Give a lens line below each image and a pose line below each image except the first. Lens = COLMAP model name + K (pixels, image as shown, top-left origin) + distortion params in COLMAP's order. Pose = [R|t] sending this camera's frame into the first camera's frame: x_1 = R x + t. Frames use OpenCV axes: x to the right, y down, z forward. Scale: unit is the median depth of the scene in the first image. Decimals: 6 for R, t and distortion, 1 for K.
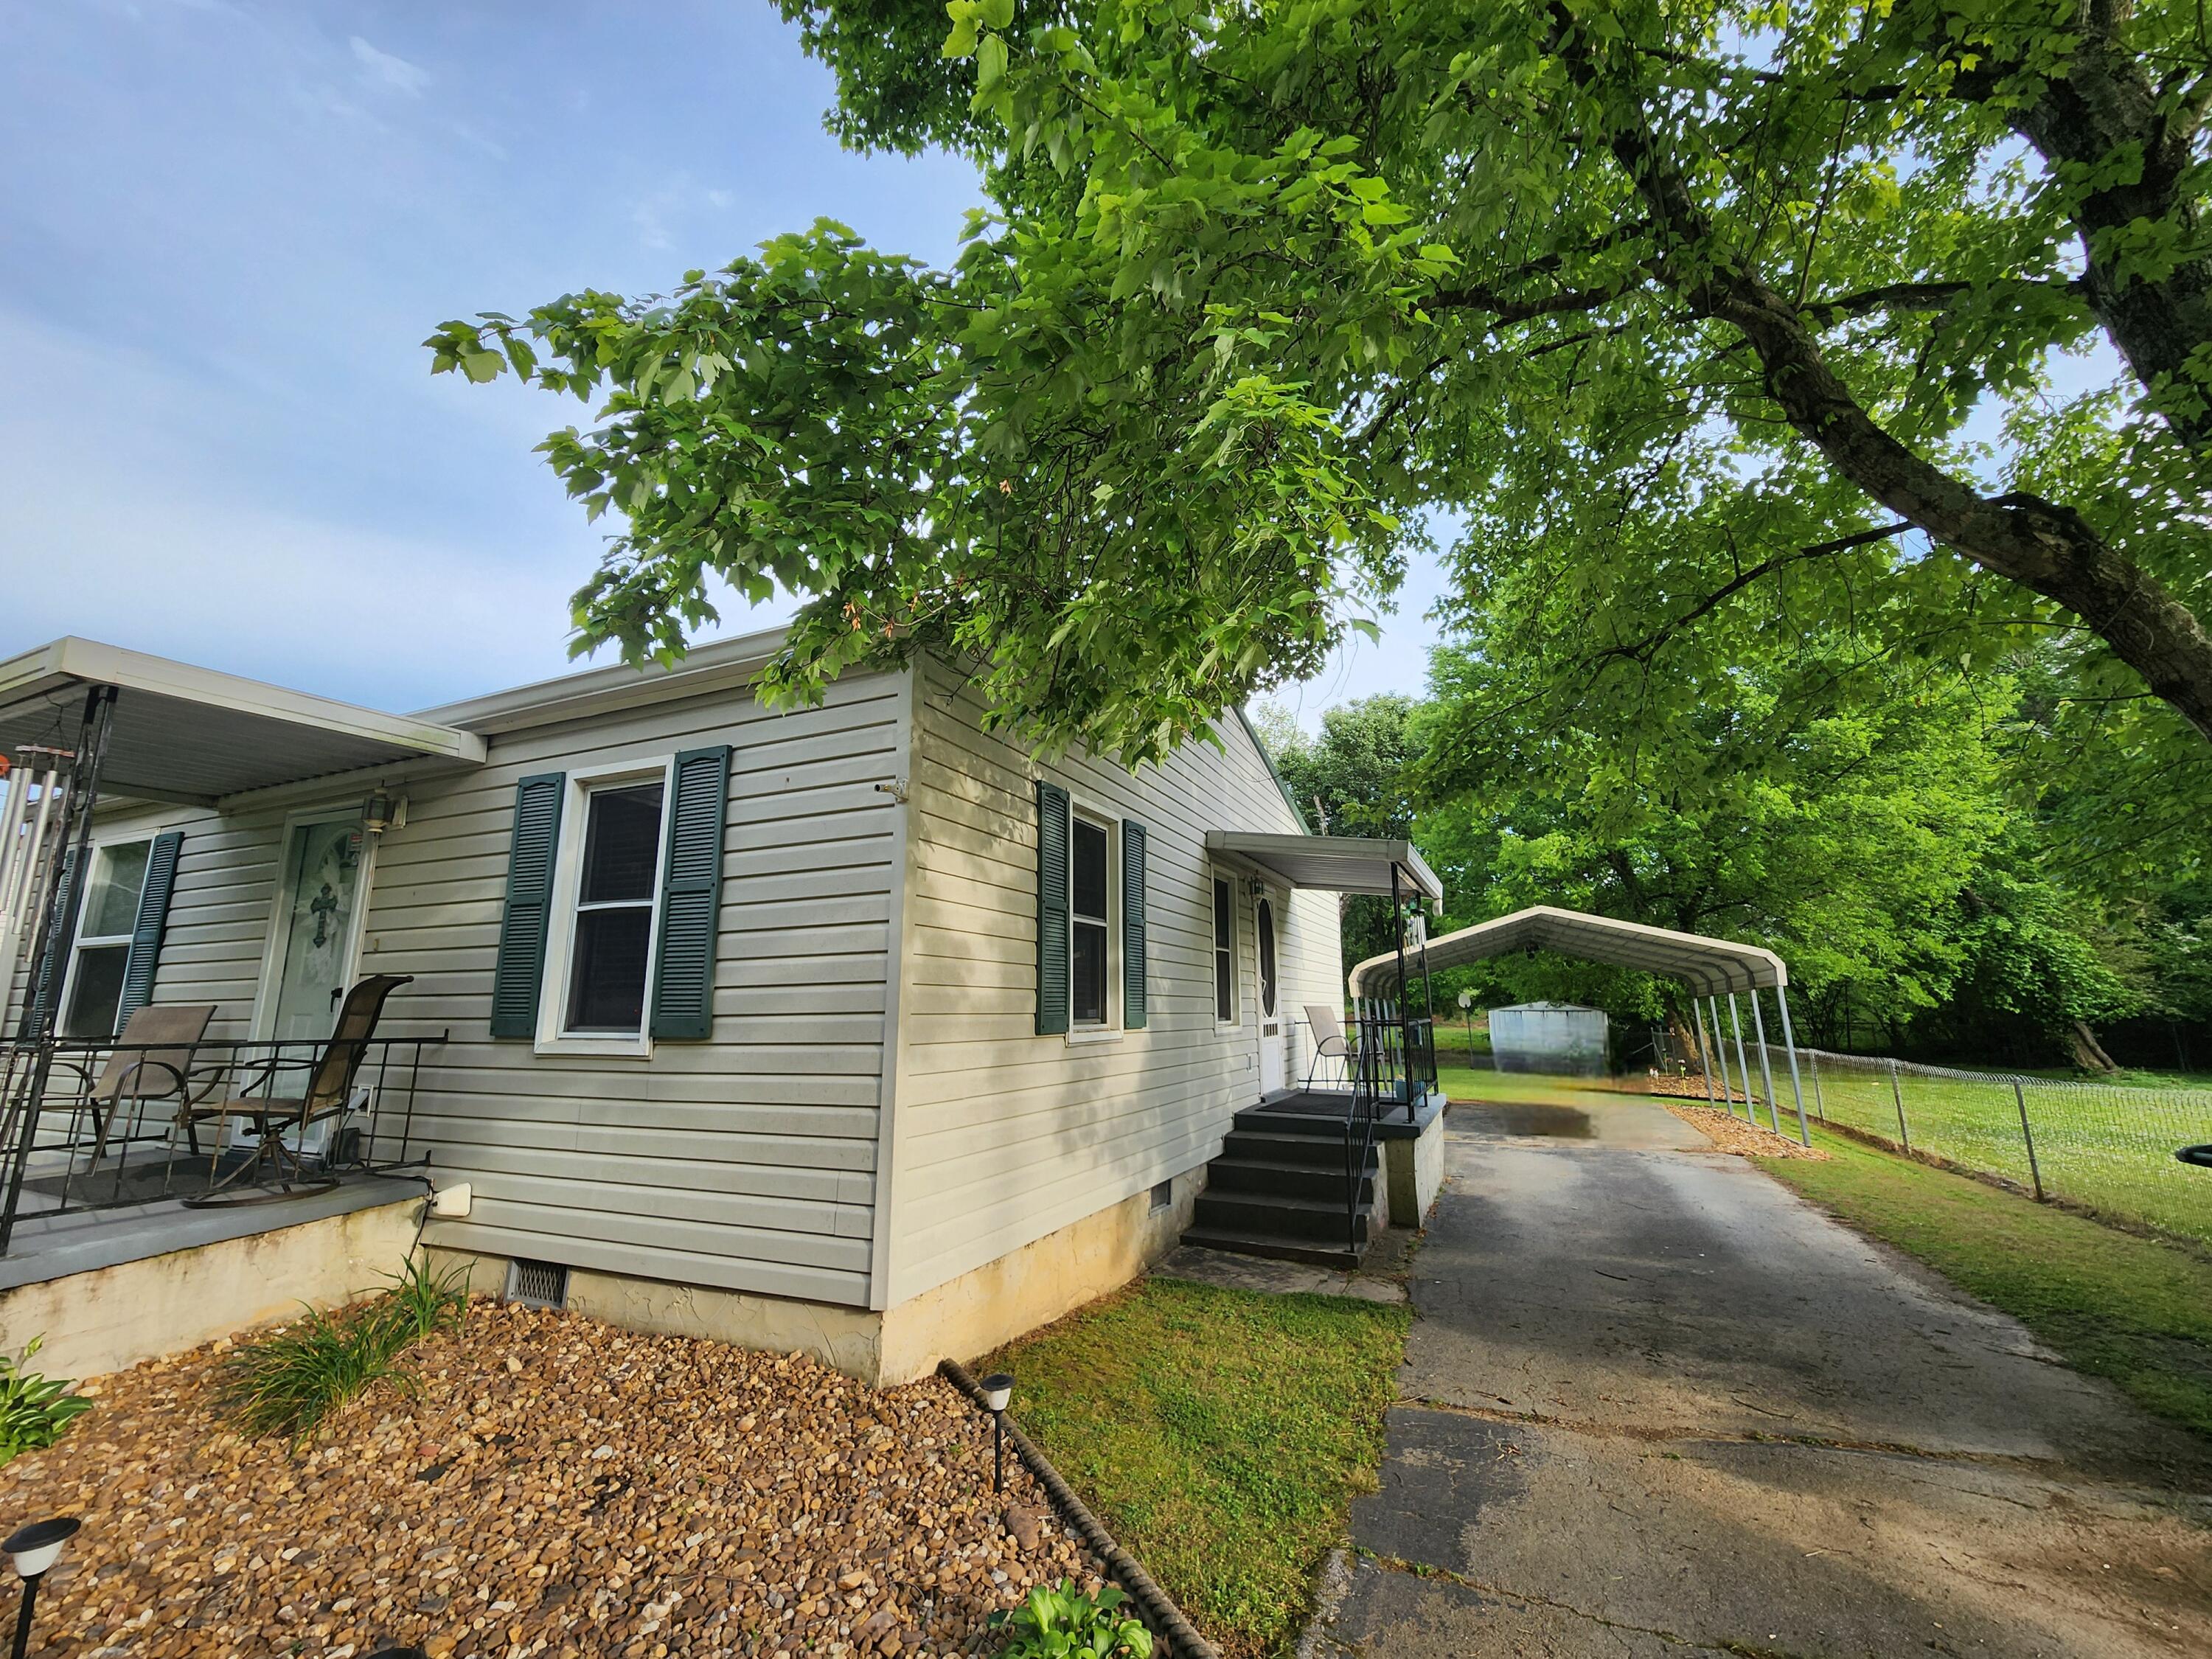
lens RADIAL K [[905.1, 0, 1106.0], [0, 905.1, 829.5], [0, 0, 1]] dist [0.000617, 0.000876]
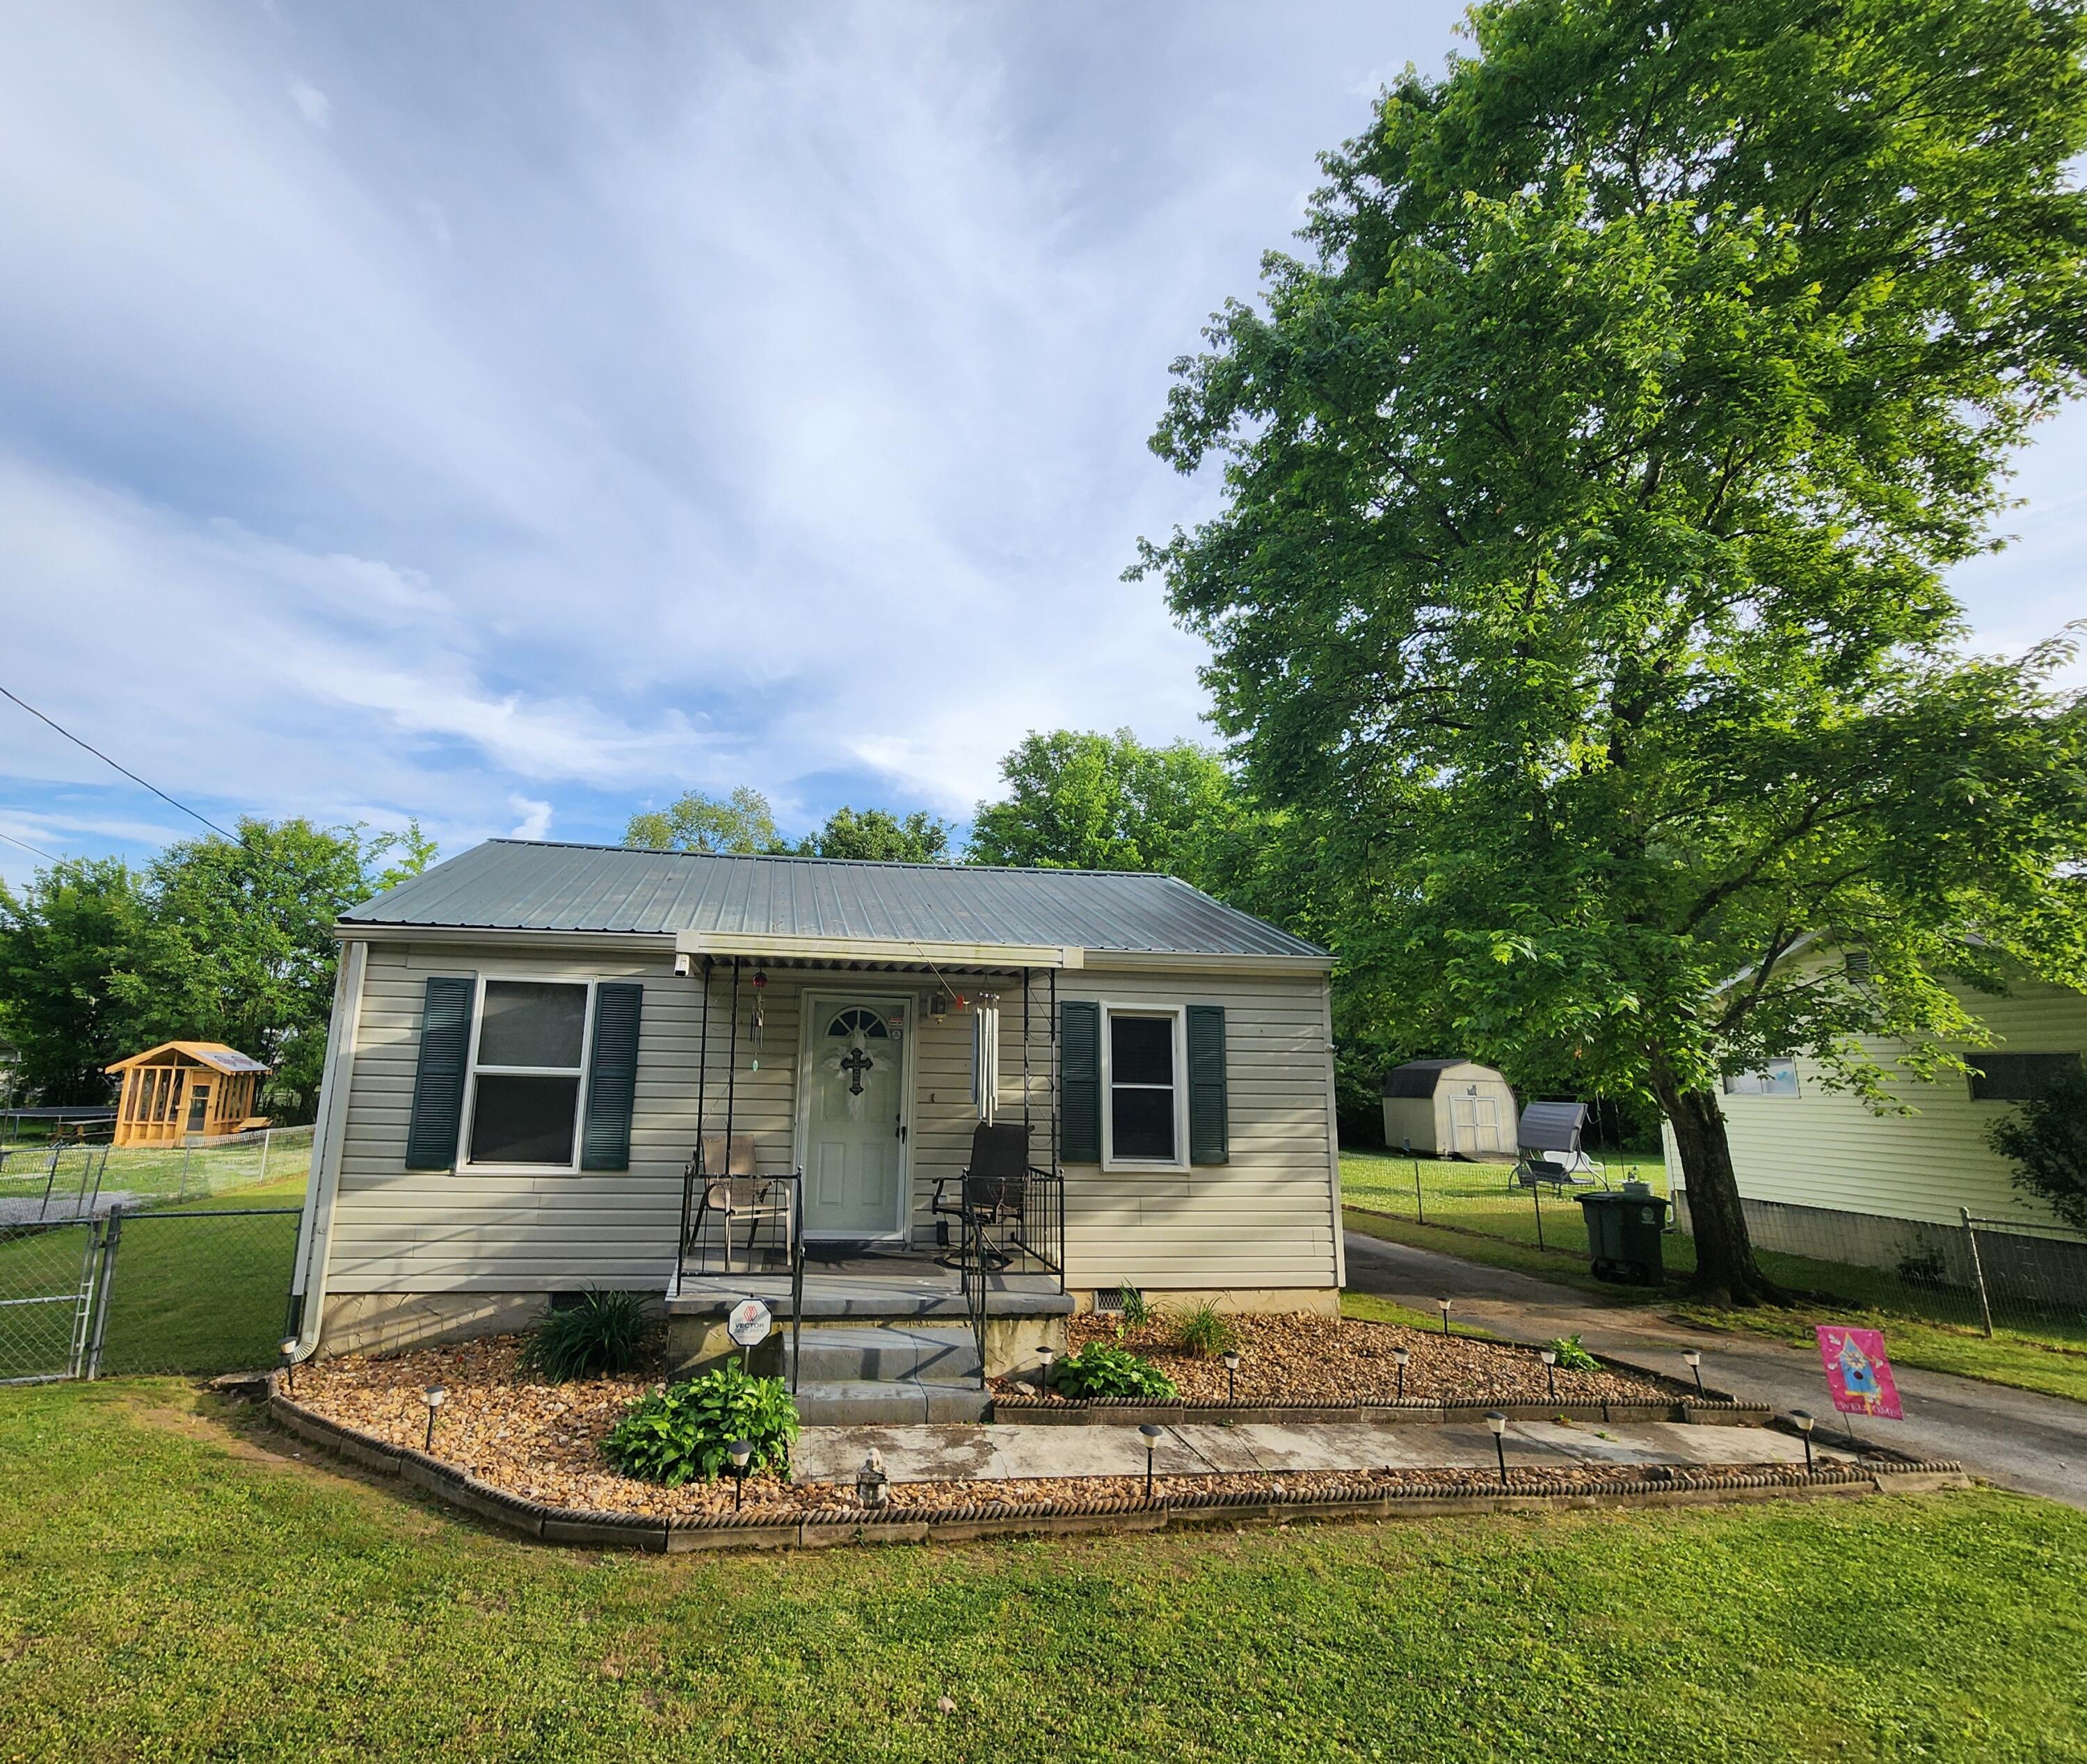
lens RADIAL K [[986.3, 0, 919.6], [0, 986.3, 882.8], [0, 0, 1]] dist [0.000555, 0.000741]
pose [[0.861646, 0.123774, 0.492185, -1.879880], [-0.126710, 0.991558, -0.027530, -0.199250], [-0.491437, -0.038644, 0.870055, -0.436321]]
